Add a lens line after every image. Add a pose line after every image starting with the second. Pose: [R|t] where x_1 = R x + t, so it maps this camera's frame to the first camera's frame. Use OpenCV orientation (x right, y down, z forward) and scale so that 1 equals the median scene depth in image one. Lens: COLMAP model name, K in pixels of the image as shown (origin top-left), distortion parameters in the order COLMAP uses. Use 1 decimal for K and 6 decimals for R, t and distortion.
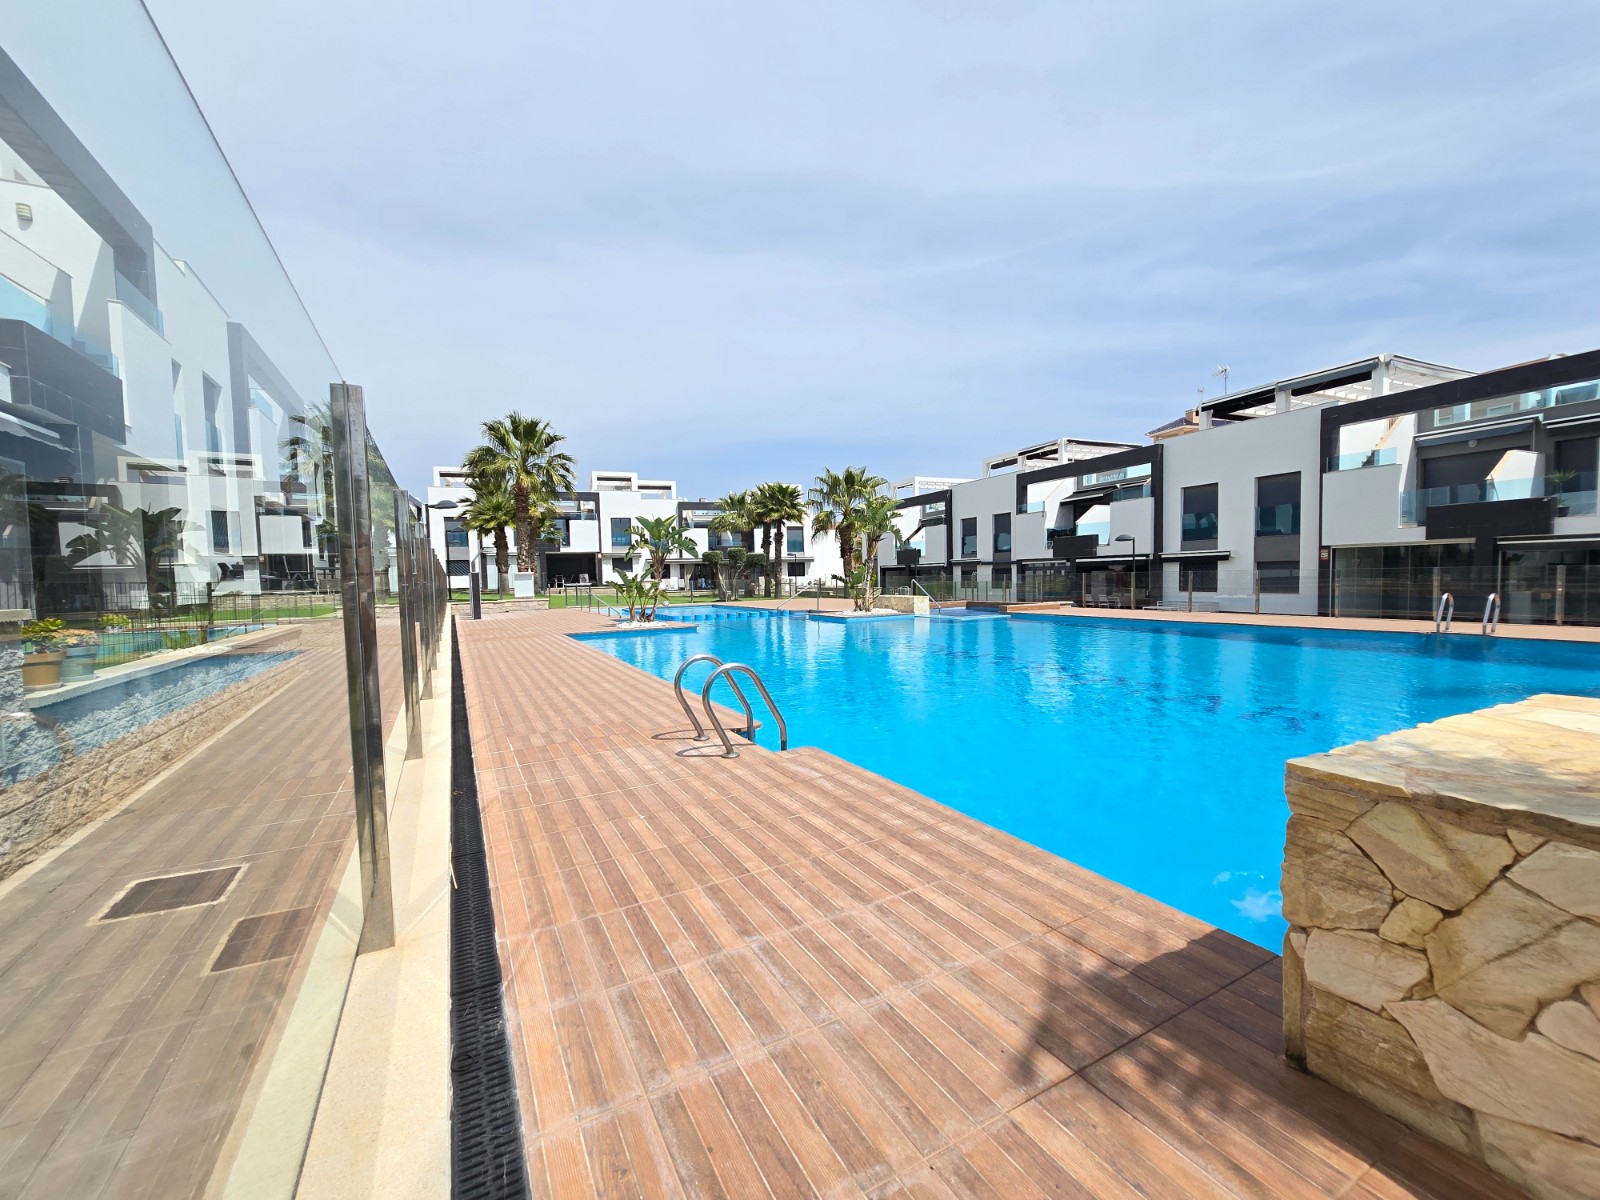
lens RADIAL K [[653.8, 0, 796.8], [0, 653.8, 602.5], [0, 0, 1]] dist [-0.002431, -0.000262]
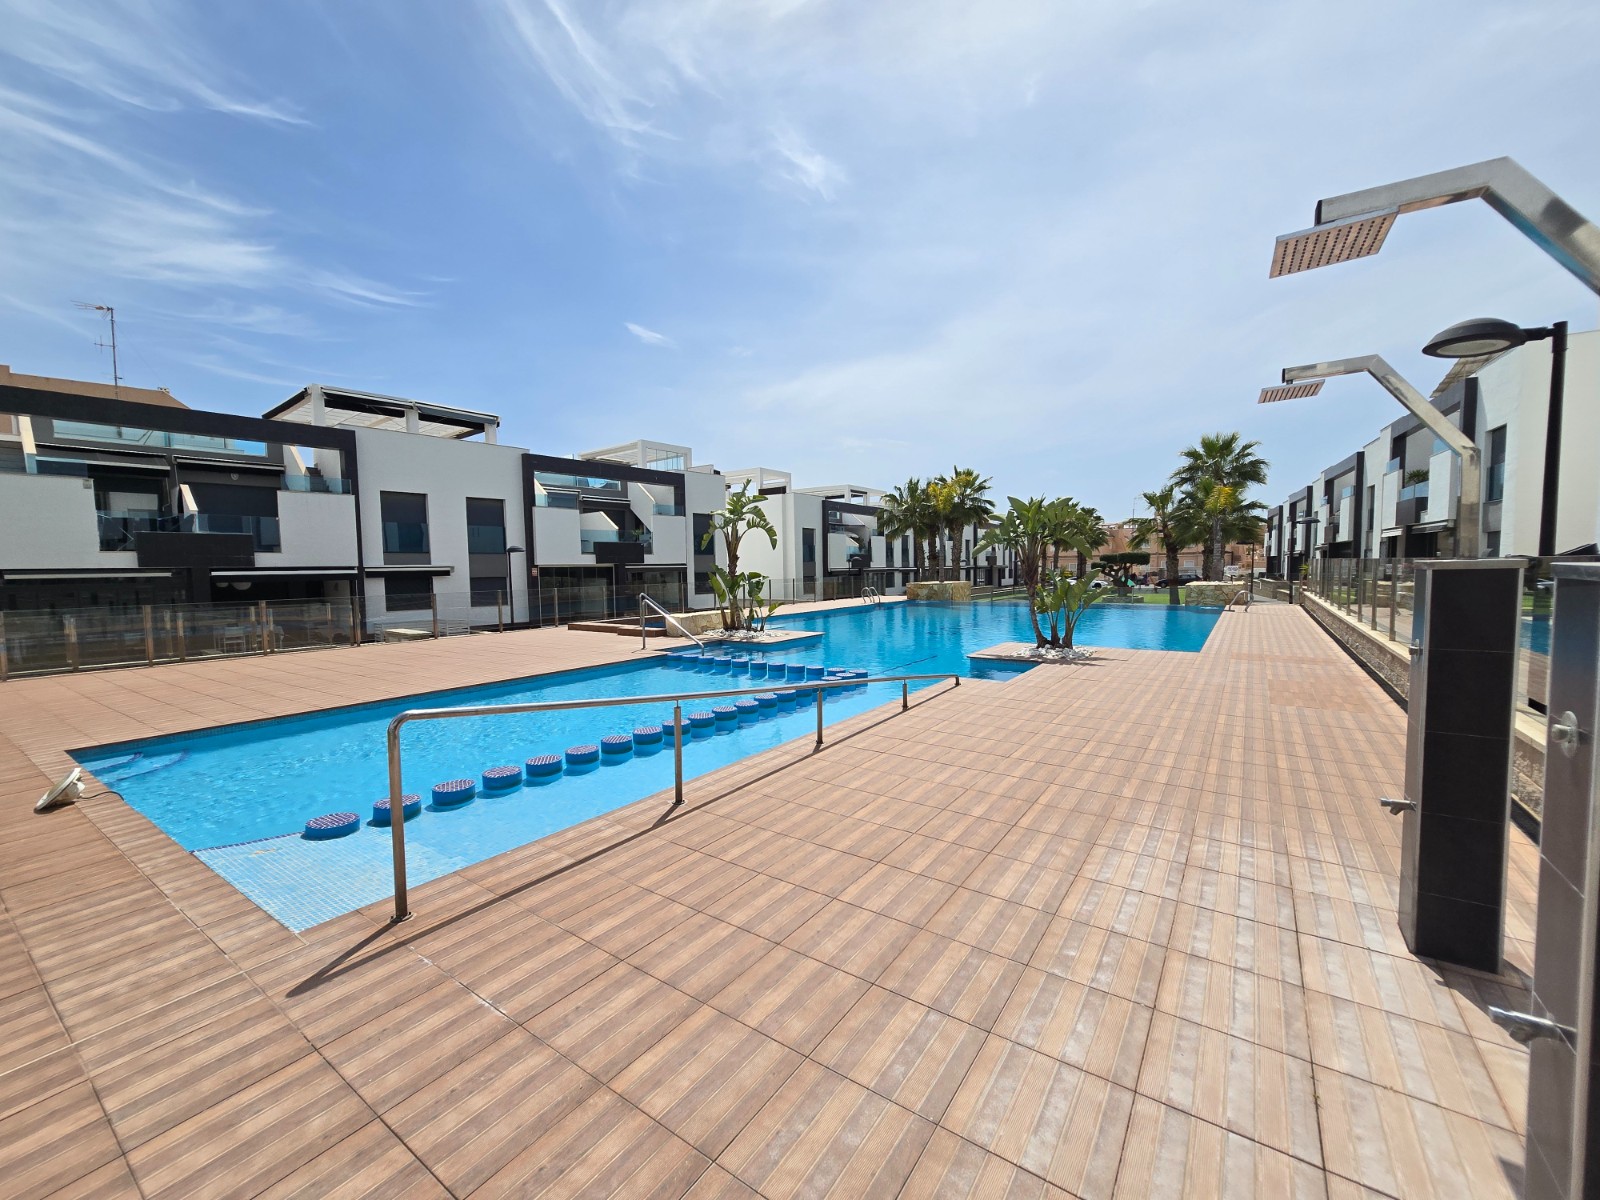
lens RADIAL K [[653.8, 0, 800.4], [0, 653.8, 612.2], [0, 0, 1]] dist [-0.002431, -0.000262]
pose [[-0.467389, -0.025257, 0.883691, -0.458909], [0.065750, 0.995830, 0.063237, -0.037817], [-0.881604, 0.087659, -0.463779, 0.998124]]
